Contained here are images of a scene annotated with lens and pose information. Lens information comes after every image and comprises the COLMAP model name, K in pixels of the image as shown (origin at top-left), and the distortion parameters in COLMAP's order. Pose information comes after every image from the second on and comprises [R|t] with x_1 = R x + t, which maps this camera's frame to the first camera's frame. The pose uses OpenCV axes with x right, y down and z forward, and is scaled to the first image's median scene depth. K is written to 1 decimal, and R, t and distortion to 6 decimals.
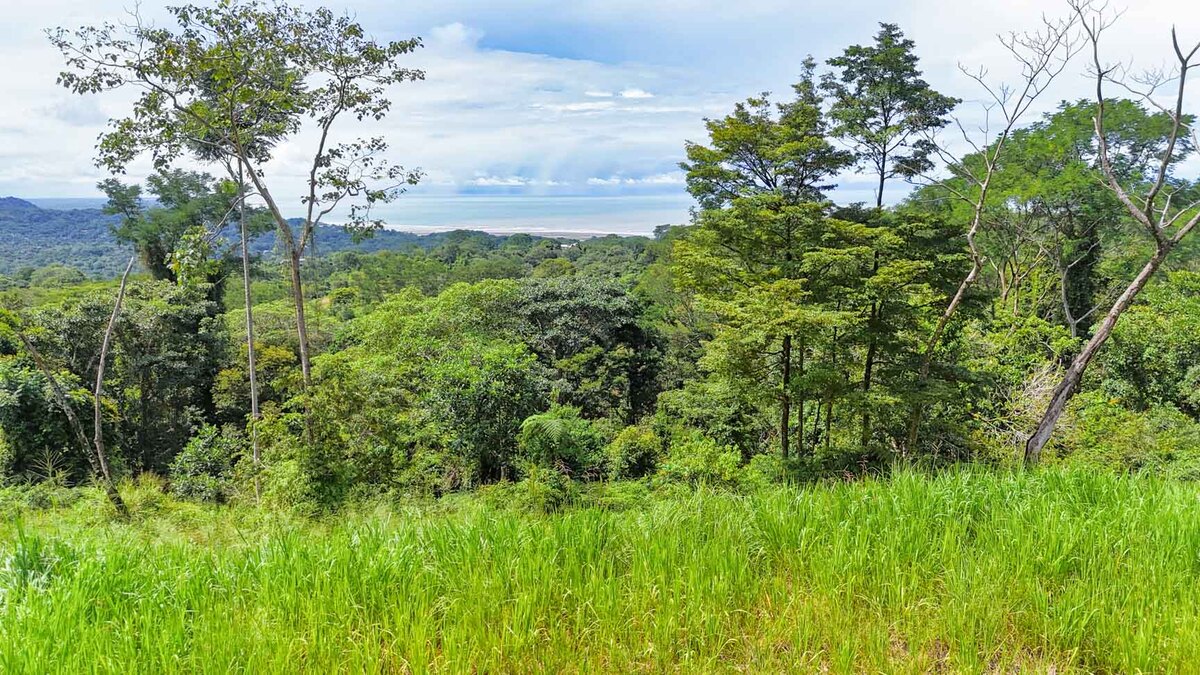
lens RADIAL K [[880.7, 0, 575.0], [0, 880.7, 346.3], [0, 0, 1]] dist [0.070504, -0.072867]
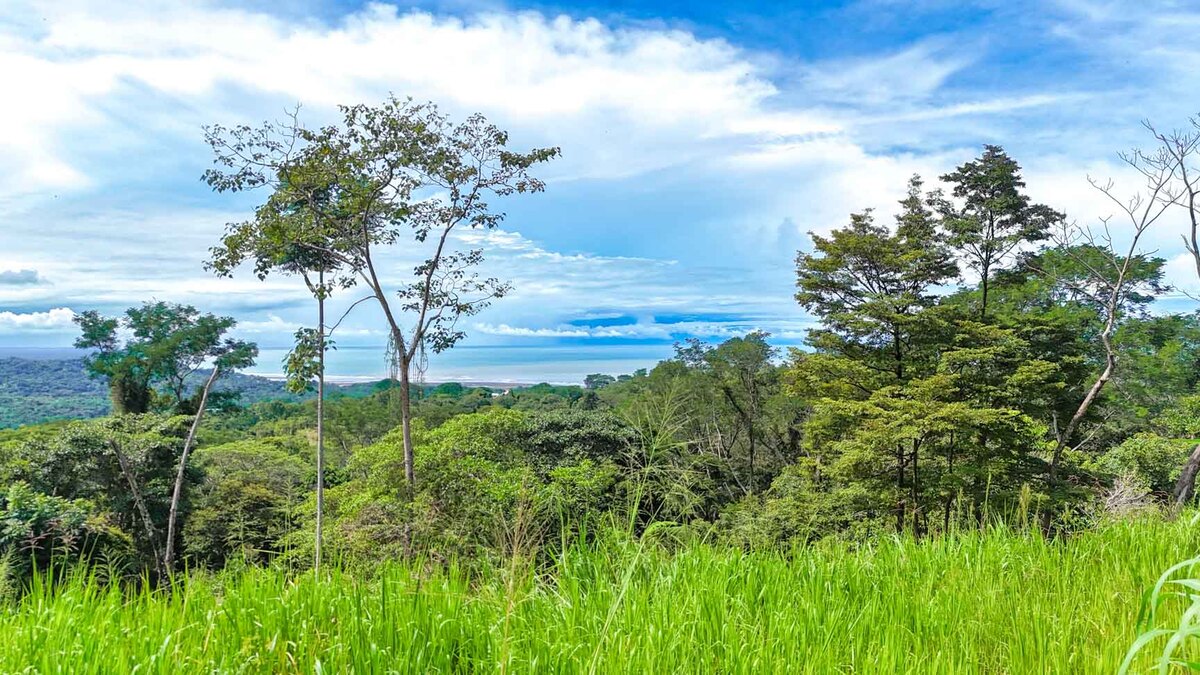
lens RADIAL K [[880.7, 0, 584.8], [0, 880.7, 337.7], [0, 0, 1]] dist [0.070504, -0.072867]
pose [[0.996329, 0.008650, 0.085172, -0.191467], [0.006517, 0.984332, -0.176205, 0.044559], [-0.085362, 0.176113, 0.980662, 0.020036]]
